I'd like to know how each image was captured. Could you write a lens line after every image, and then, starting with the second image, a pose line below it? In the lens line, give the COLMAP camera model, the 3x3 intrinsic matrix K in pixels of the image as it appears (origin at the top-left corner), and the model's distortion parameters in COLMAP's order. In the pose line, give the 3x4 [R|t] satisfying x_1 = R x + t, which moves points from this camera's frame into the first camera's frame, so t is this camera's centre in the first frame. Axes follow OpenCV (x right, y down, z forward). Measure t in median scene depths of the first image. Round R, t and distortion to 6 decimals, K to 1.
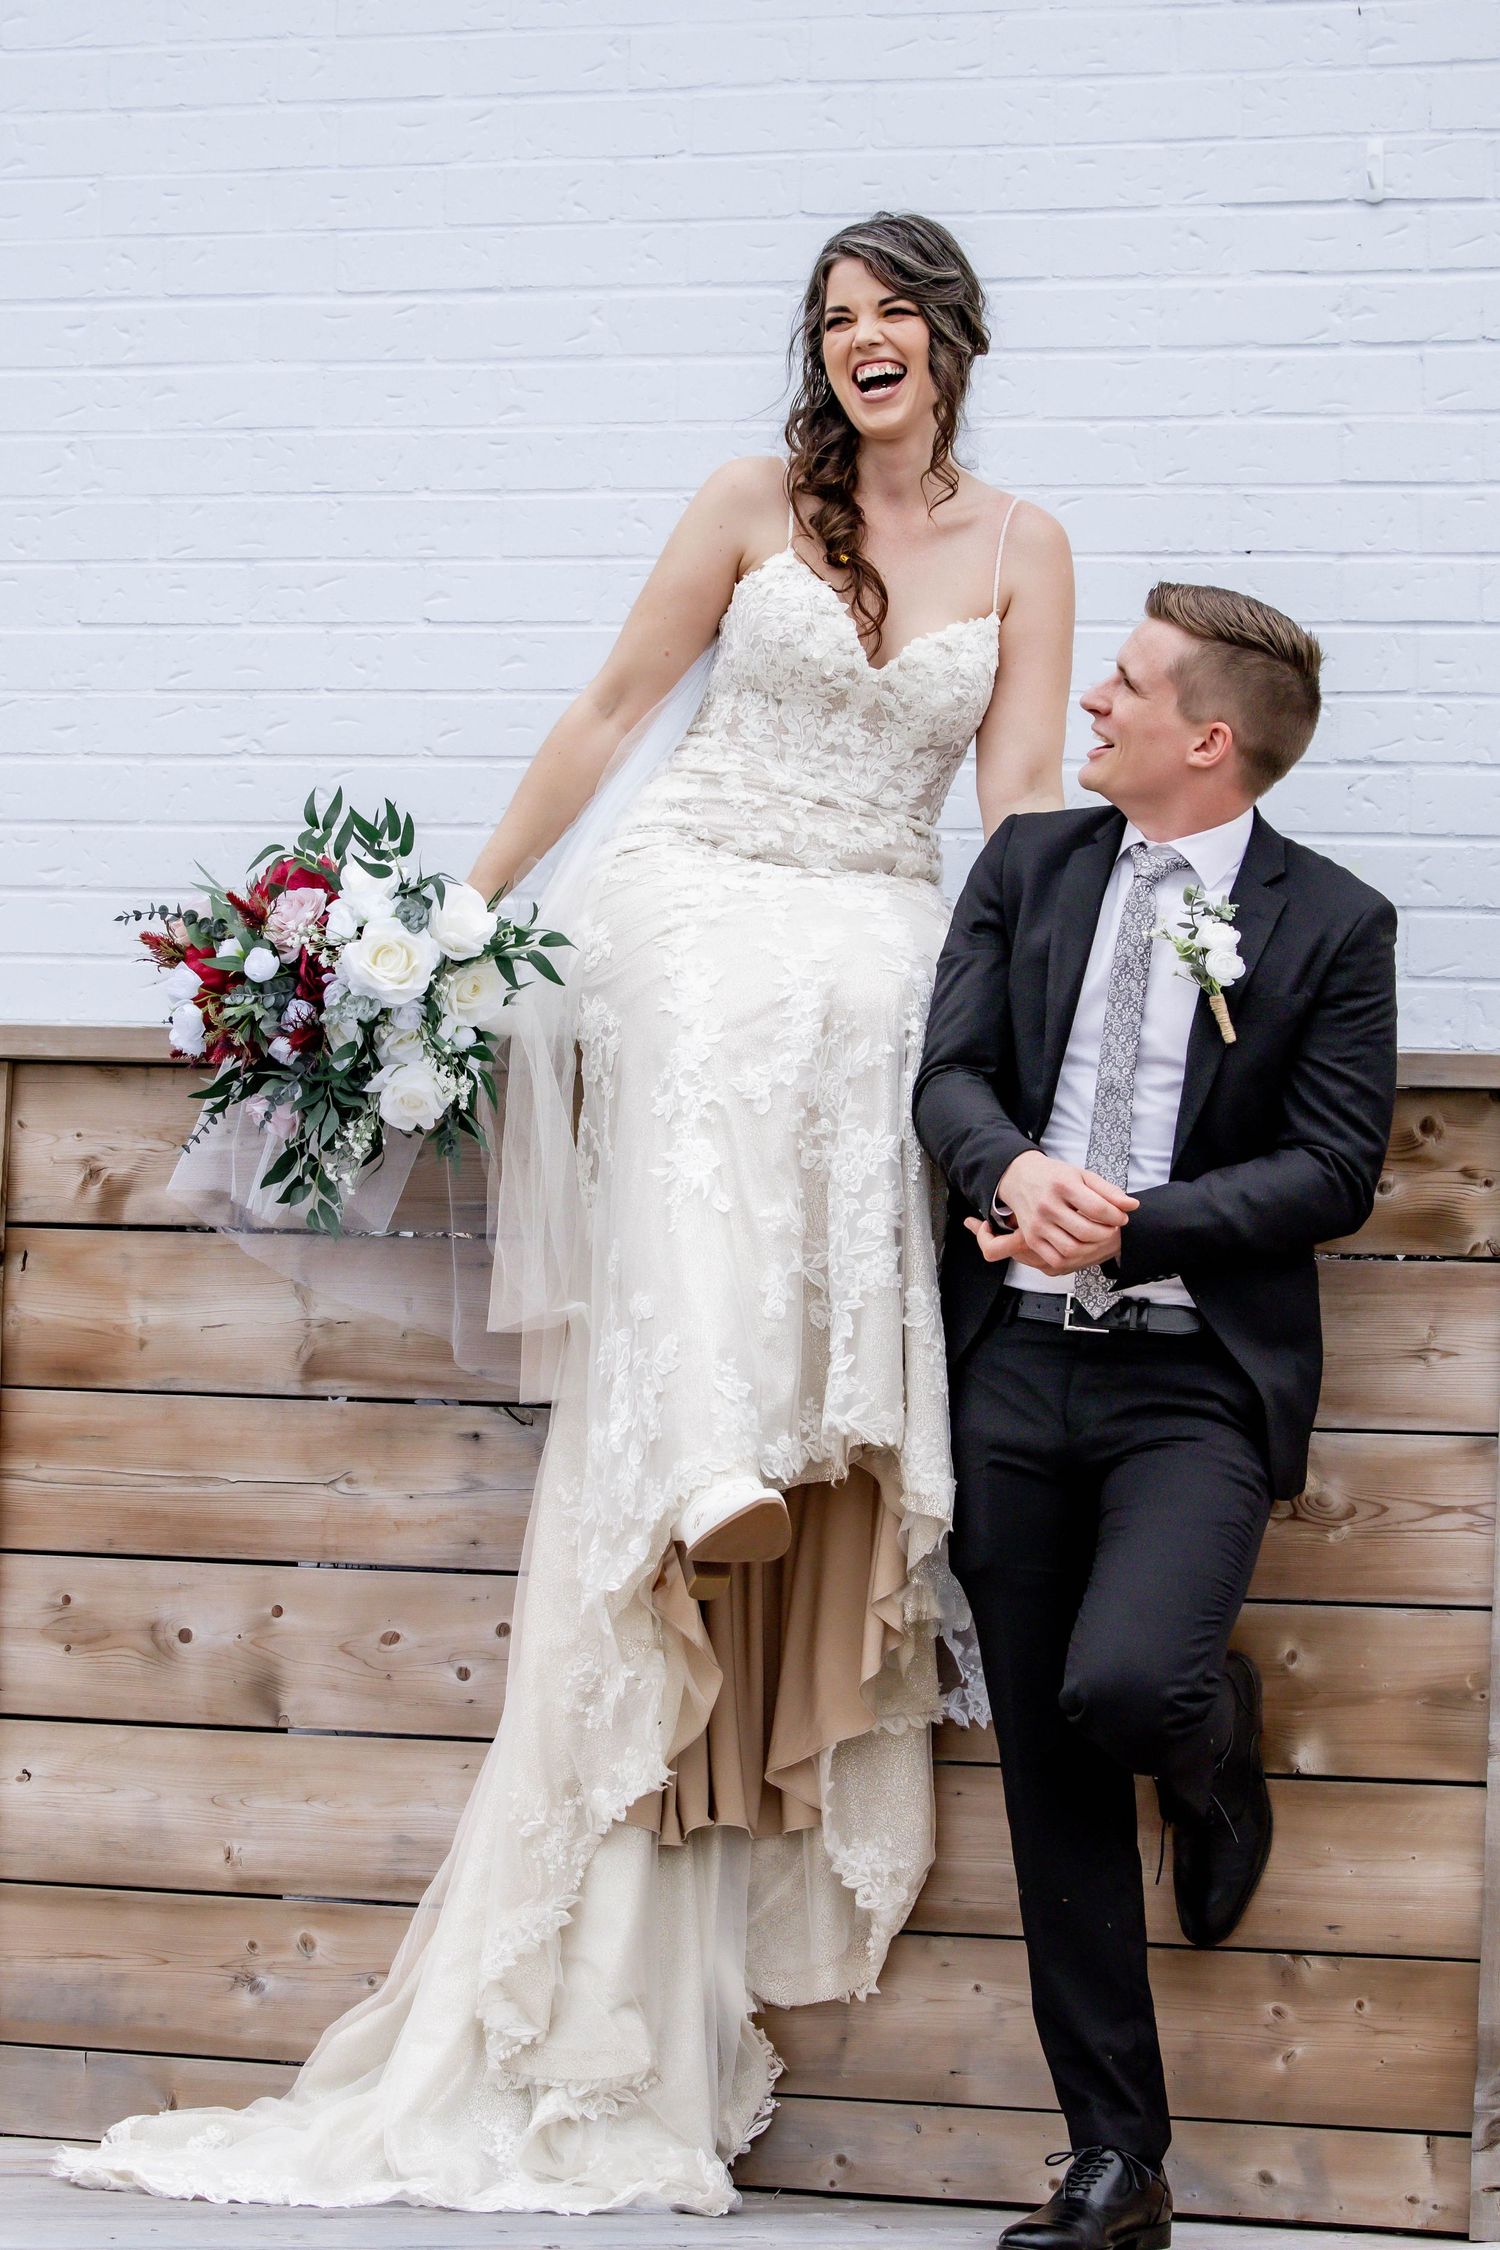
lens RADIAL K [[7586.9, 0, 750.0], [0, 7586.9, 1125.0], [0, 0, 1]] dist [-0.214464, 0.061252]
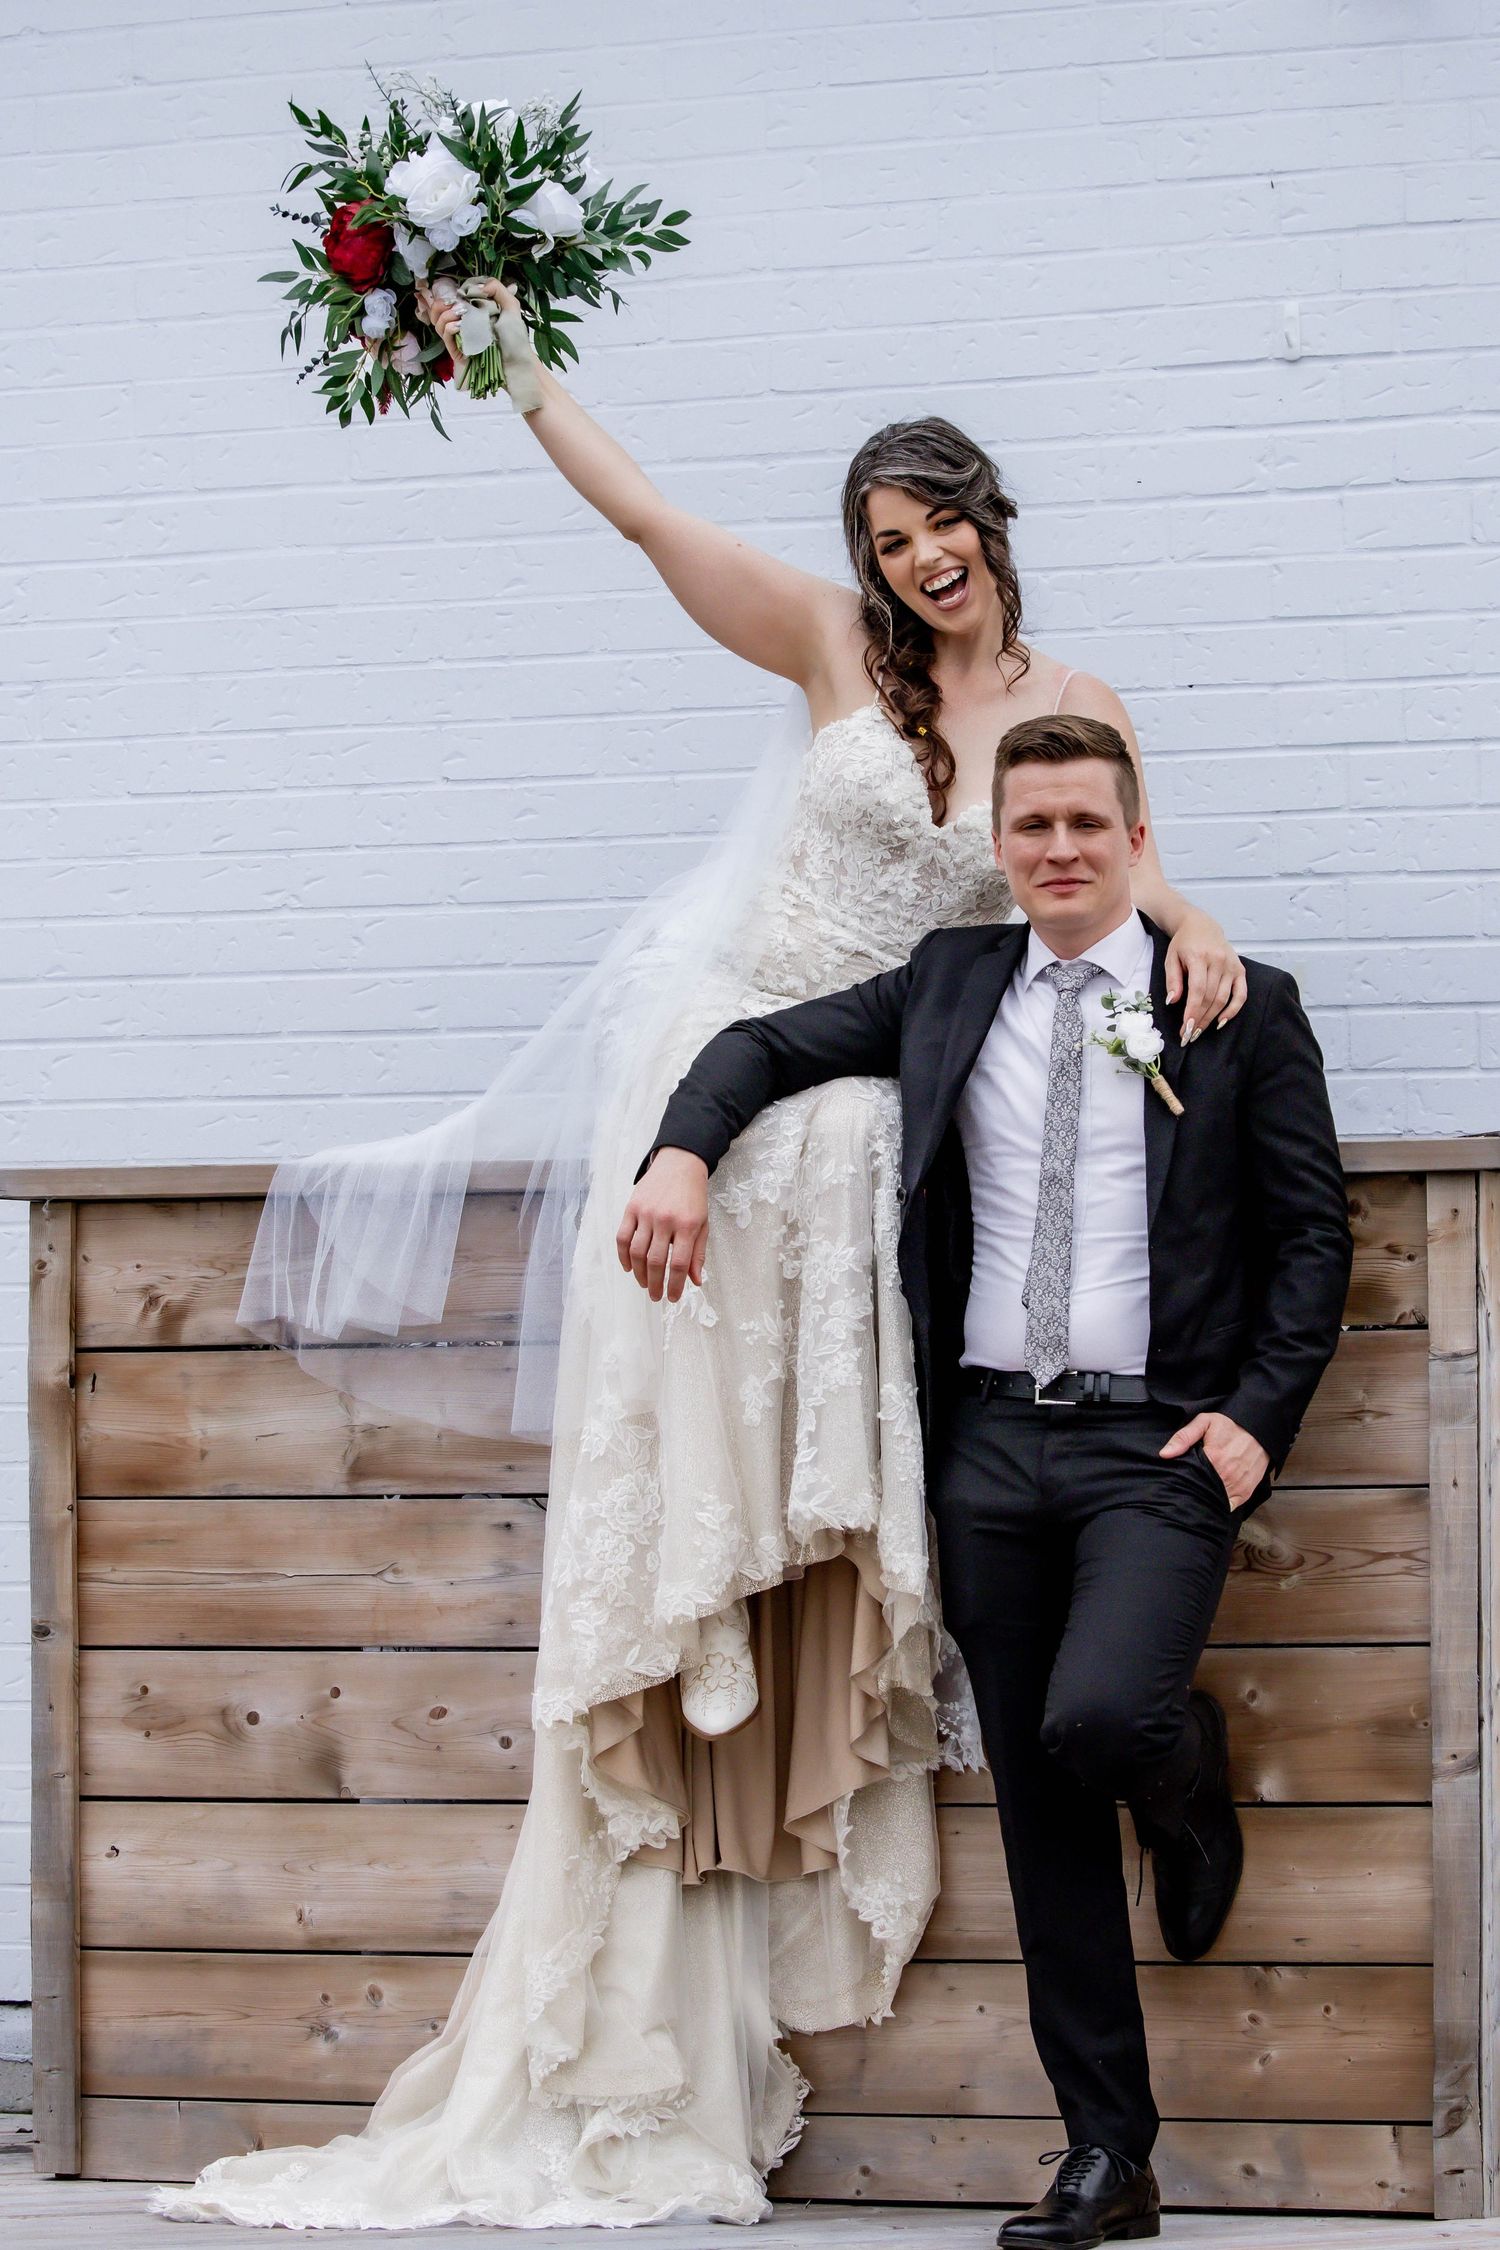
lens RADIAL K [[7586.9, 0, 750.0], [0, 7586.9, 1125.0], [0, 0, 1]] dist [-0.214464, 0.061252]
pose [[0.998885, -0.042298, -0.020946, 0.024193], [0.042054, 0.999044, -0.011929, -0.002362], [0.021430, 0.011034, 0.999709, -0.097297]]
